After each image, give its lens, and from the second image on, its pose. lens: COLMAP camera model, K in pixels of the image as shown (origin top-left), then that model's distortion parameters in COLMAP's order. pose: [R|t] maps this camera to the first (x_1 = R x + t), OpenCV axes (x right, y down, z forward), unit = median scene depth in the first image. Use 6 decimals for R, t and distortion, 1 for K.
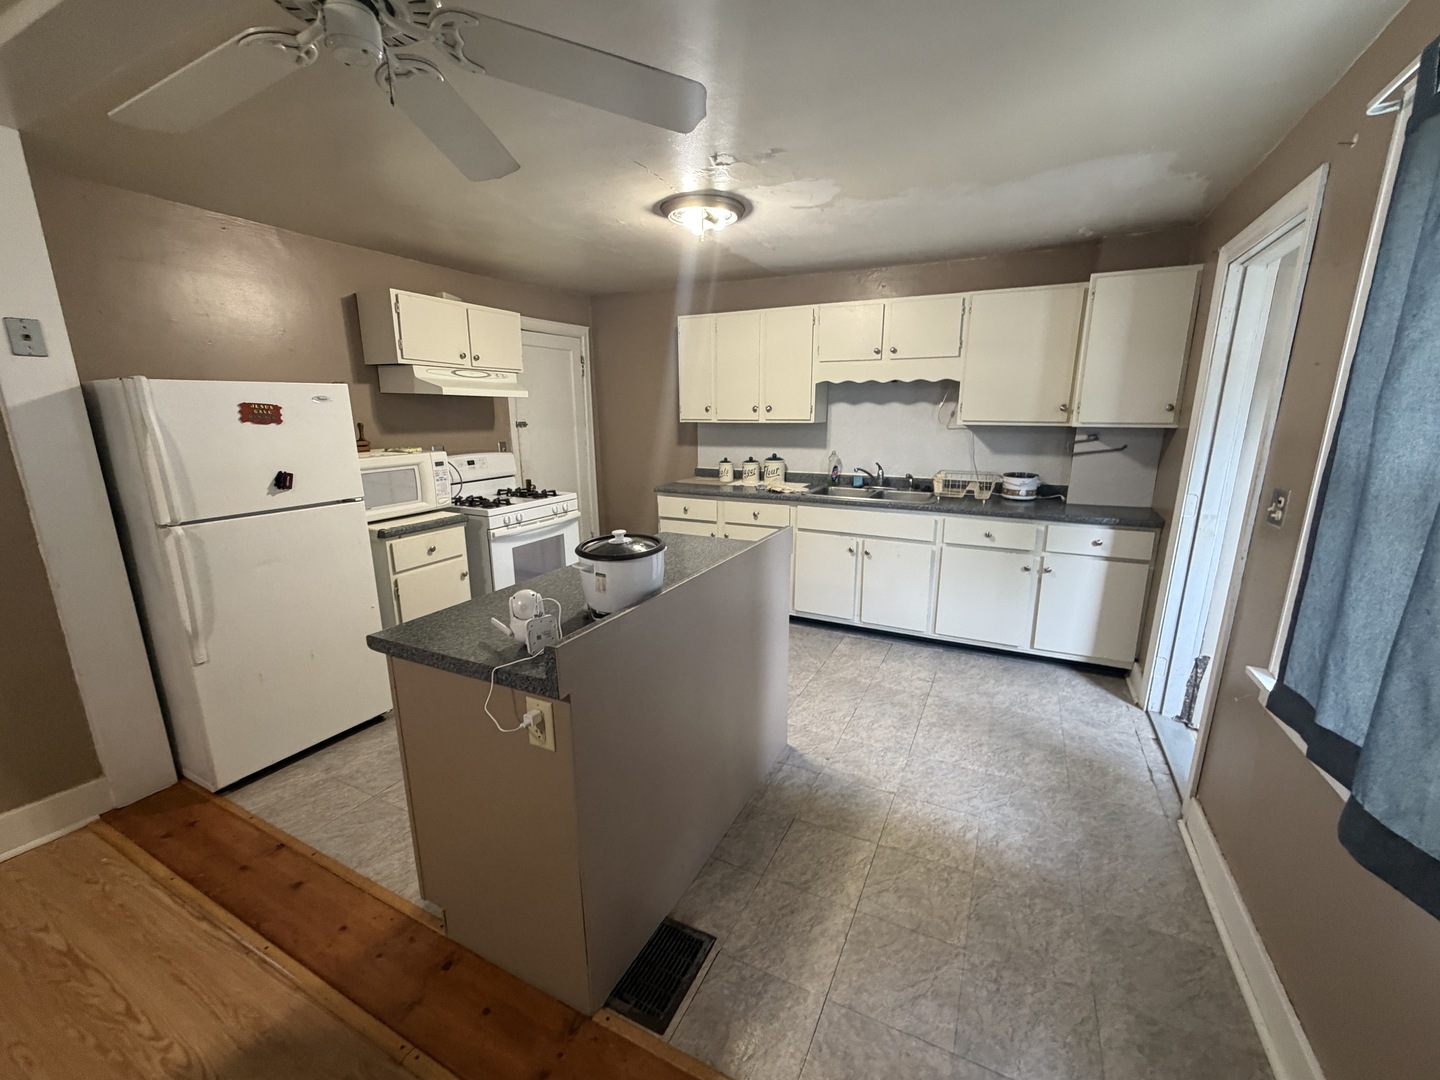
lens RADIAL K [[582.5, 0, 720.0], [0, 582.5, 540.0], [0, 0, 1]] dist [0.000225, -0.000008]
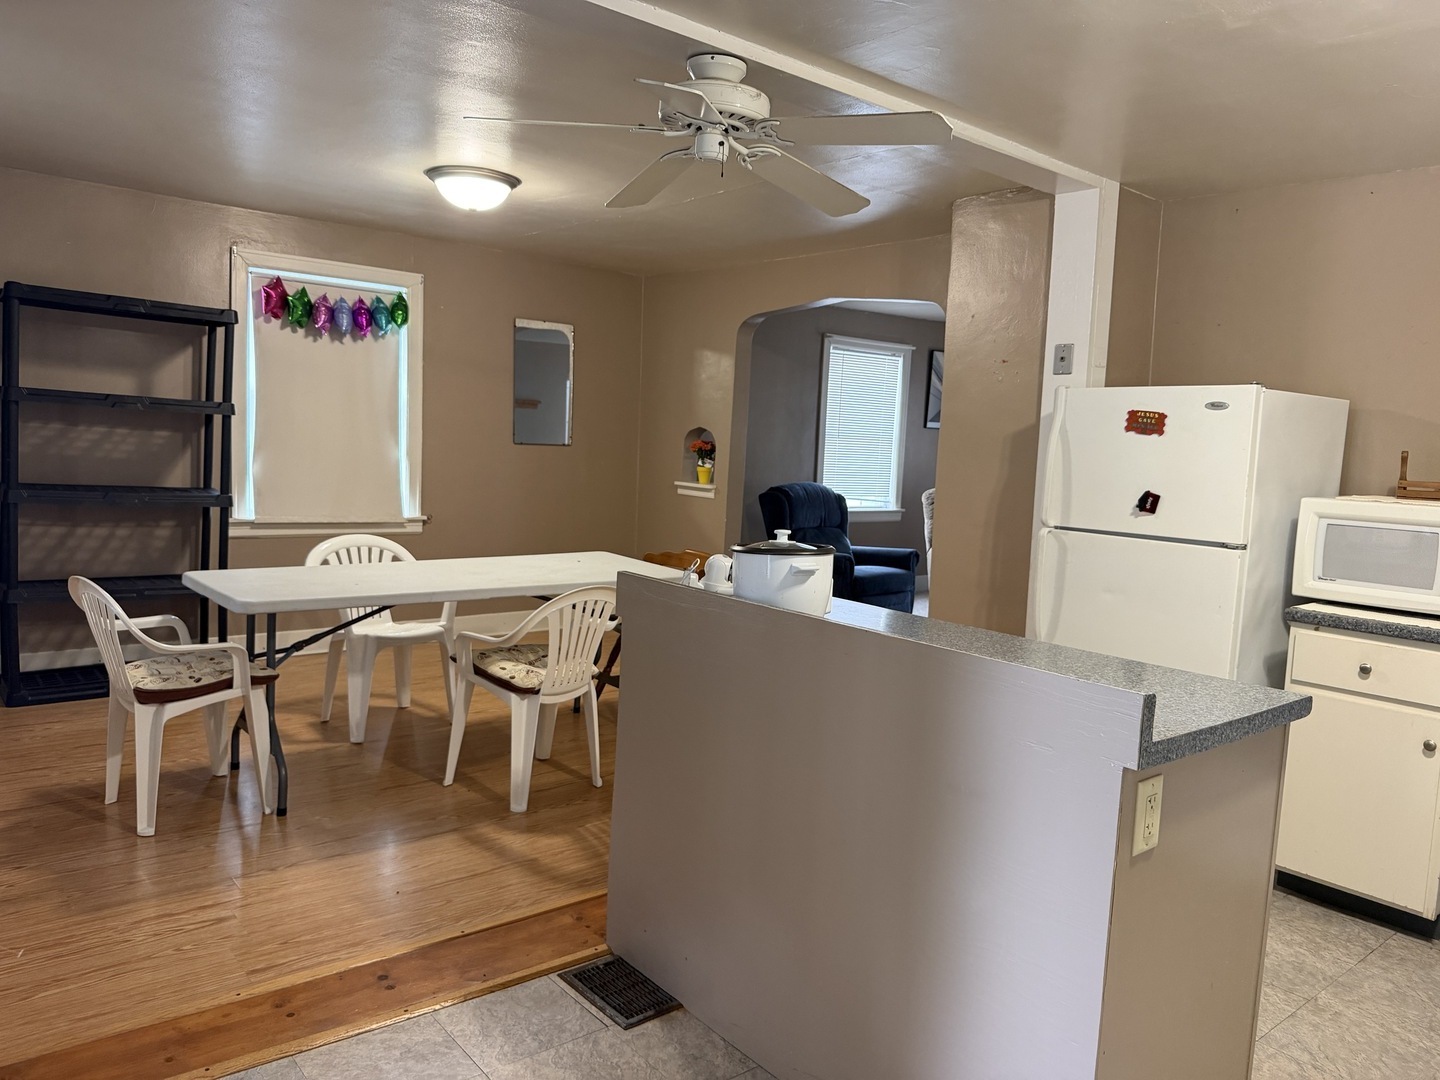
lens RADIAL K [[991.3, 0, 720.0], [0, 991.3, 540.0], [0, 0, 1]] dist [-0.002424, -0.000793]
pose [[-0.369506, 0.086272, -0.925215, 0.831243], [-0.249507, 0.949905, 0.188220, -0.174291], [0.895104, 0.300396, -0.329470, 0.992039]]
